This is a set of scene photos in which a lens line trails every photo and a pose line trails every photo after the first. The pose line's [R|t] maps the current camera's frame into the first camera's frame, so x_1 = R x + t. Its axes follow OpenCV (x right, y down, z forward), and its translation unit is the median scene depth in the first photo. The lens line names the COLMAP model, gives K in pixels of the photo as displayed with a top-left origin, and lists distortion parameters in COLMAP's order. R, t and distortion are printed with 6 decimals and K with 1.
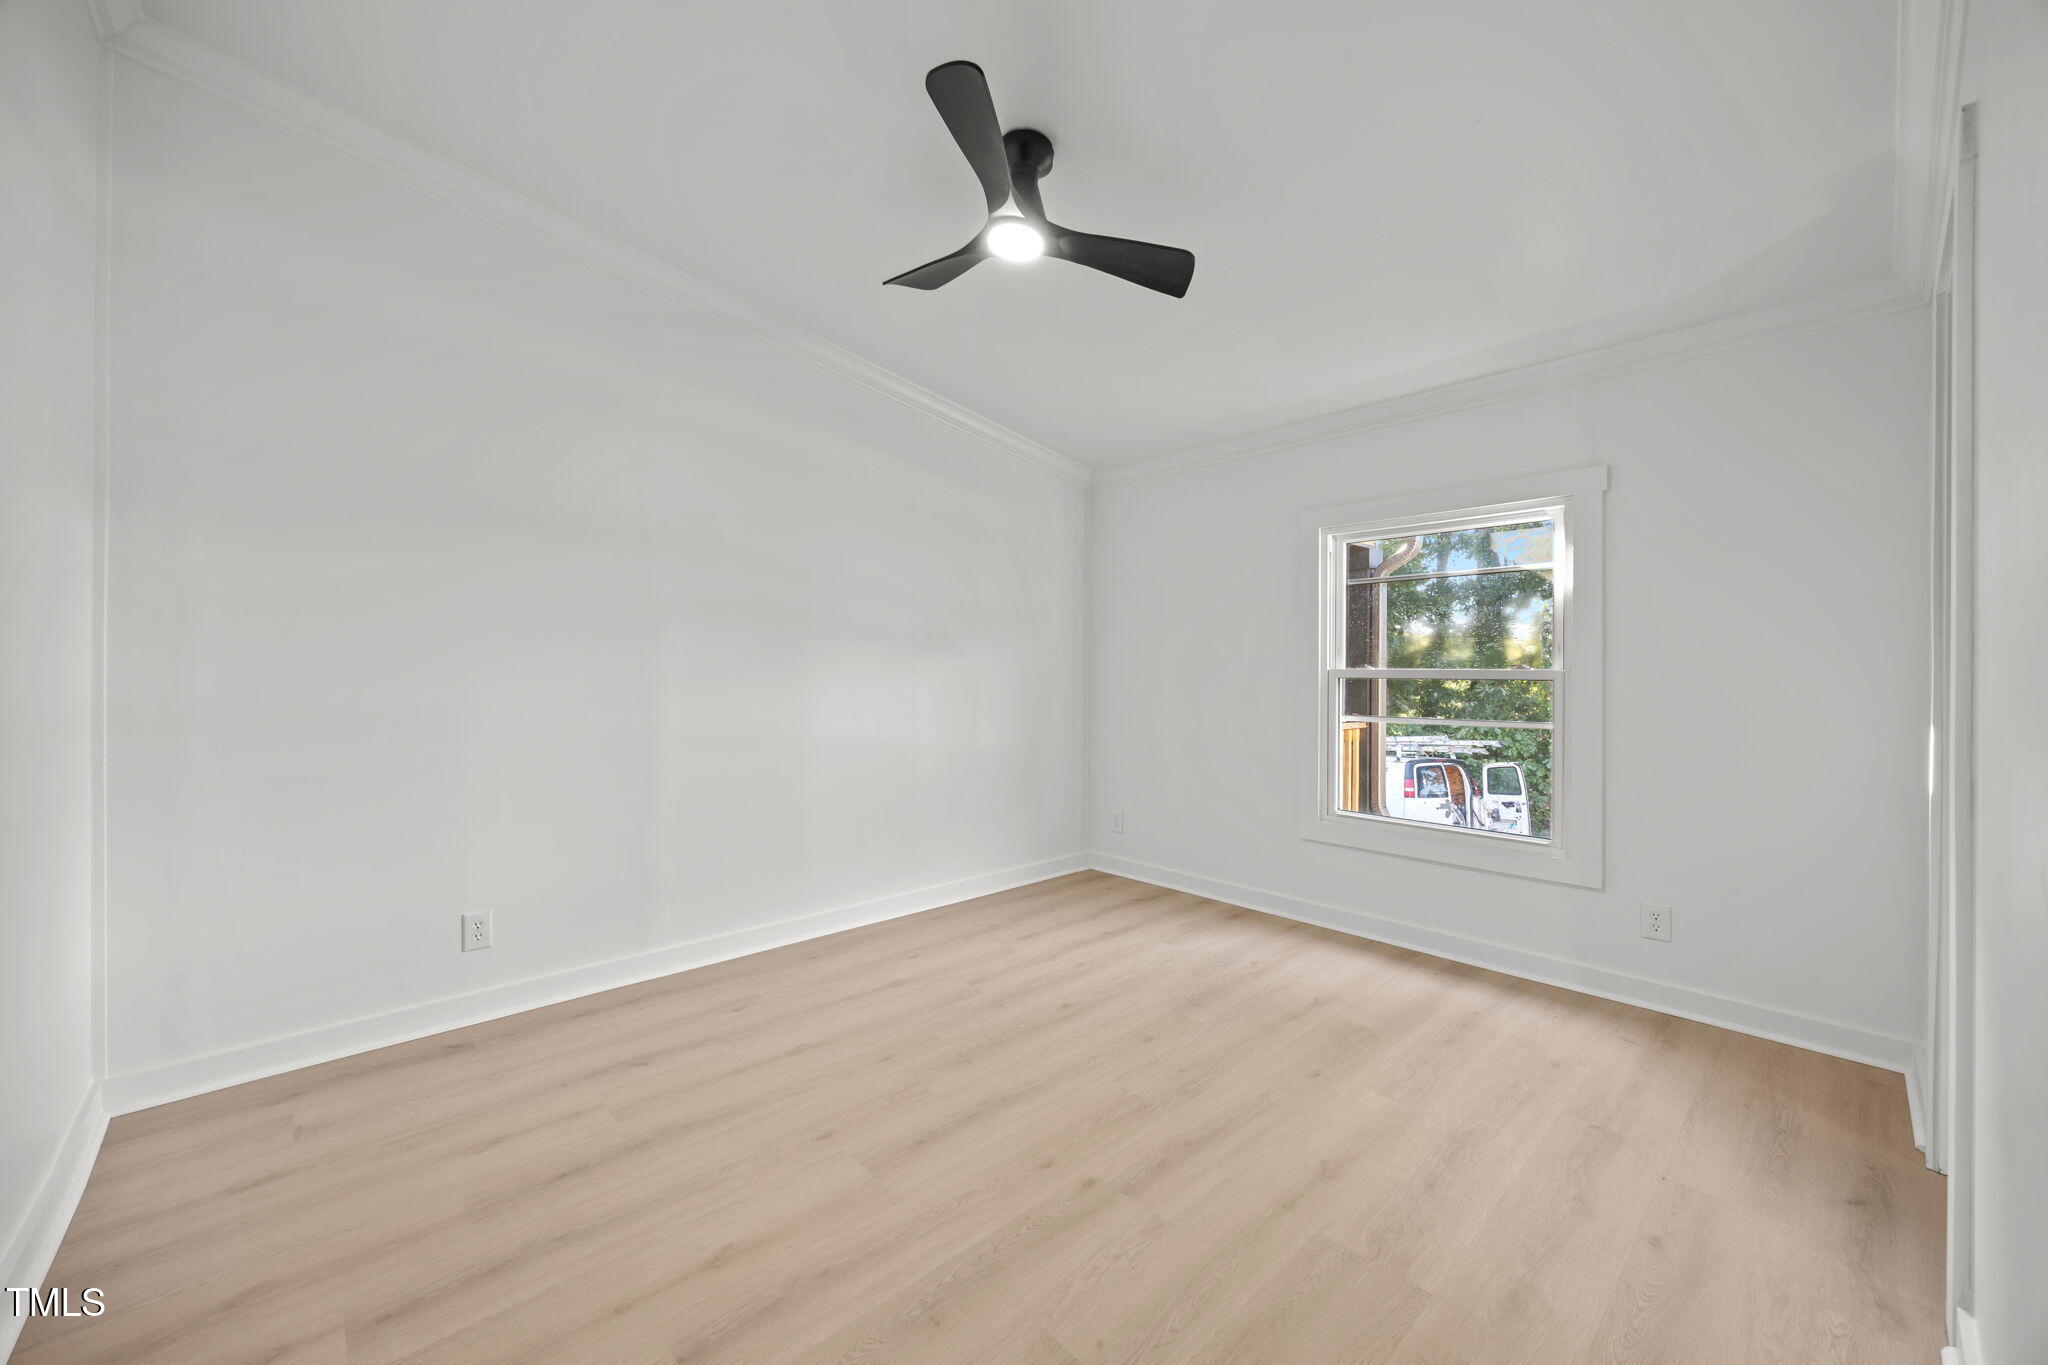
lens RADIAL K [[778.2, 0, 1028.3], [0, 778.2, 678.6], [0, 0, 1]] dist [-0.001500, 0.000029]
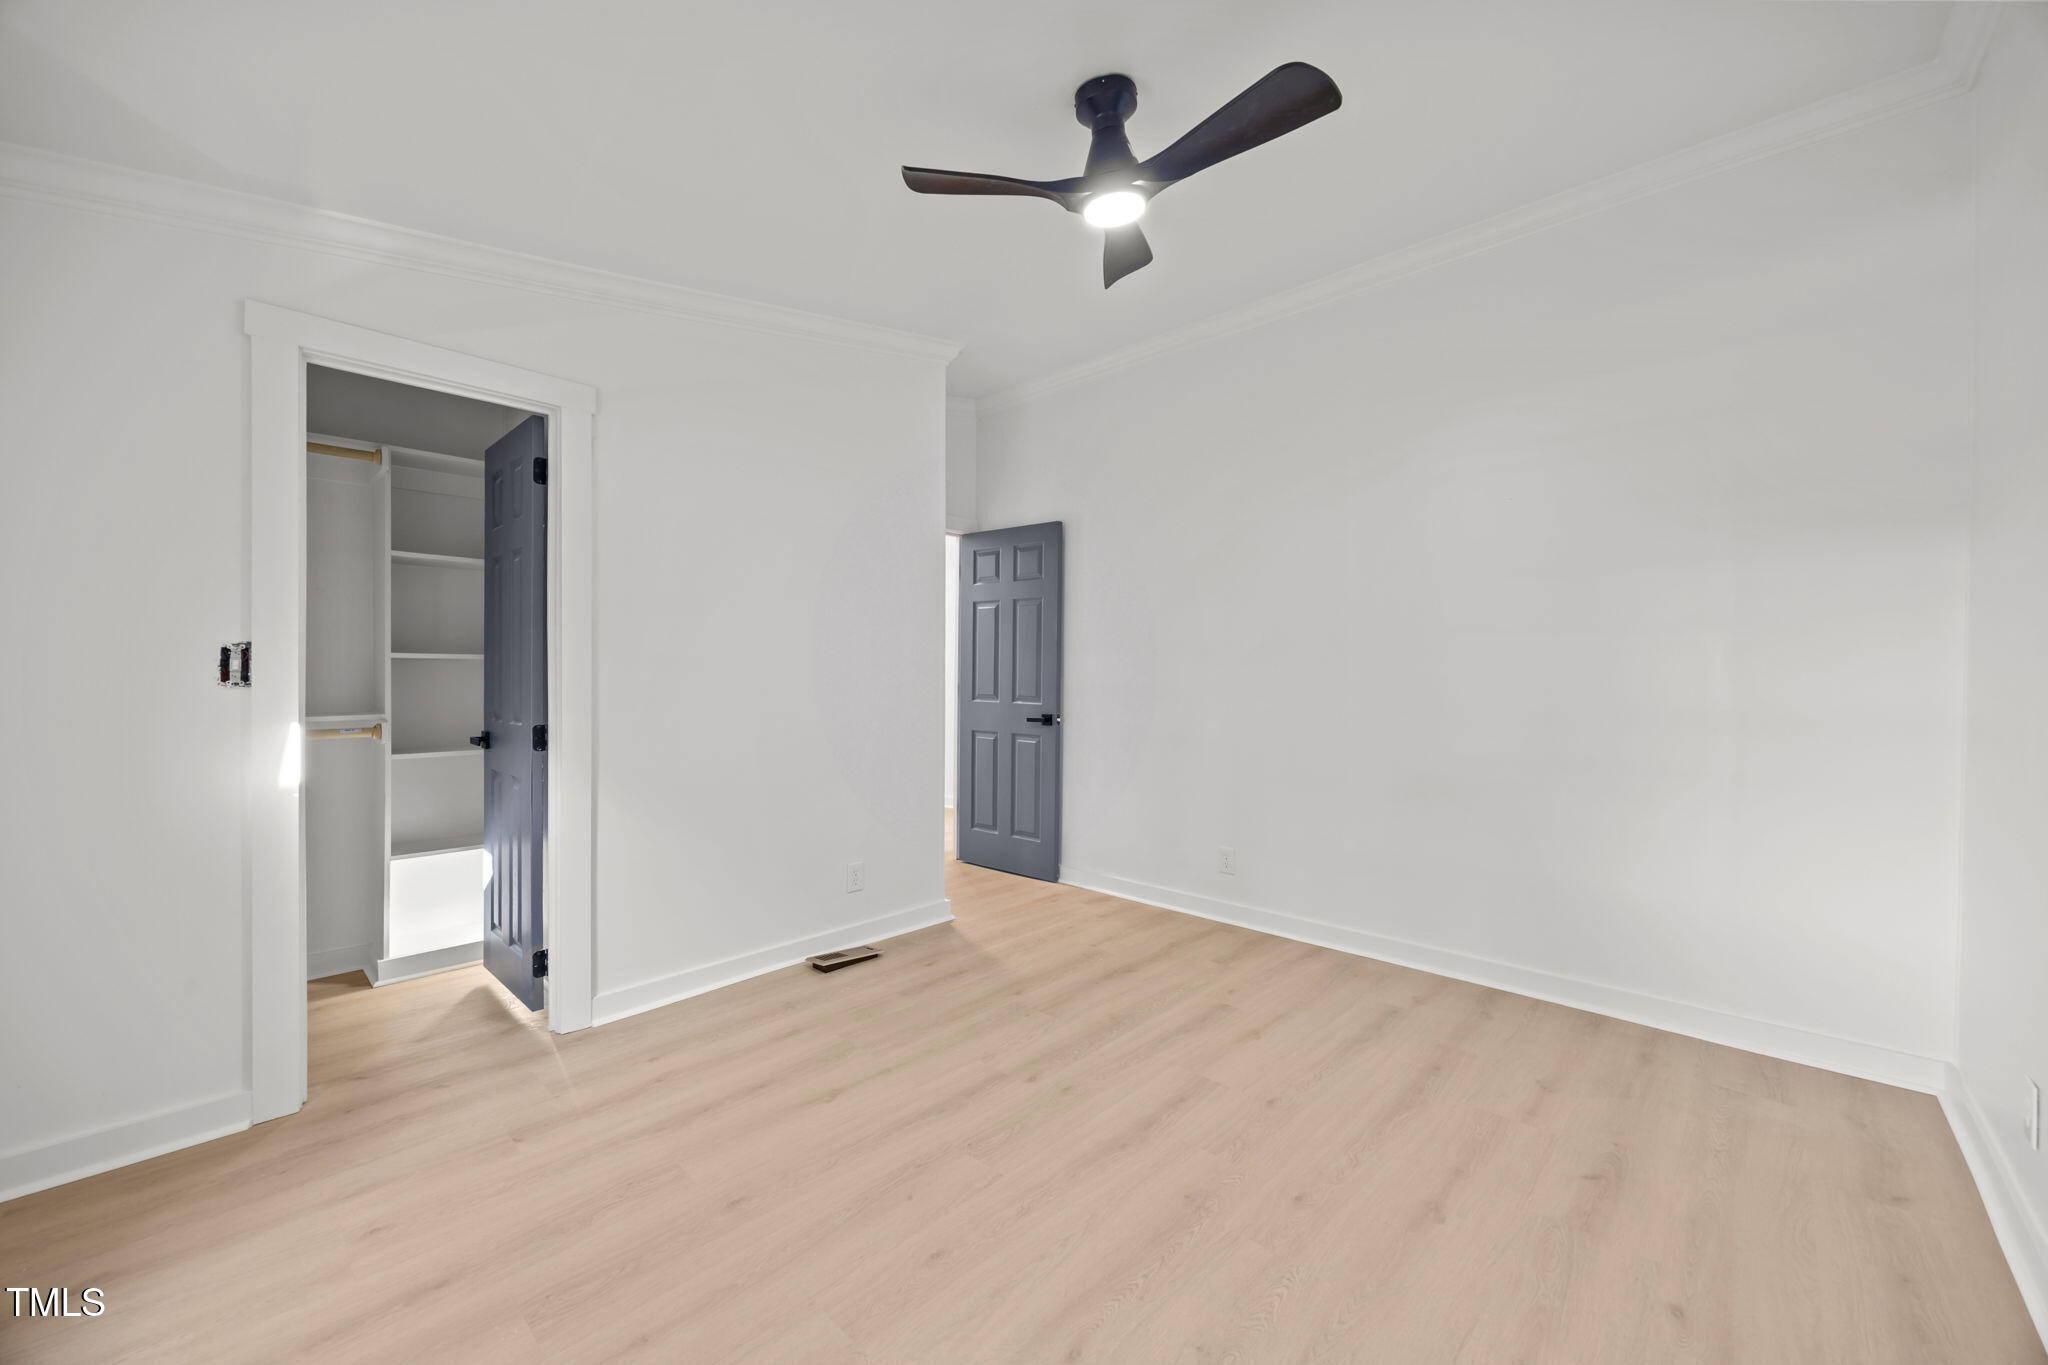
lens RADIAL K [[778.2, 0, 1028.3], [0, 778.2, 678.6], [0, 0, 1]] dist [-0.001500, 0.000029]
pose [[-0.998248, -0.003566, -0.059066, 0.149602], [-0.004539, 0.999856, 0.016355, -0.027571], [0.058999, 0.016595, -0.998120, 2.090141]]
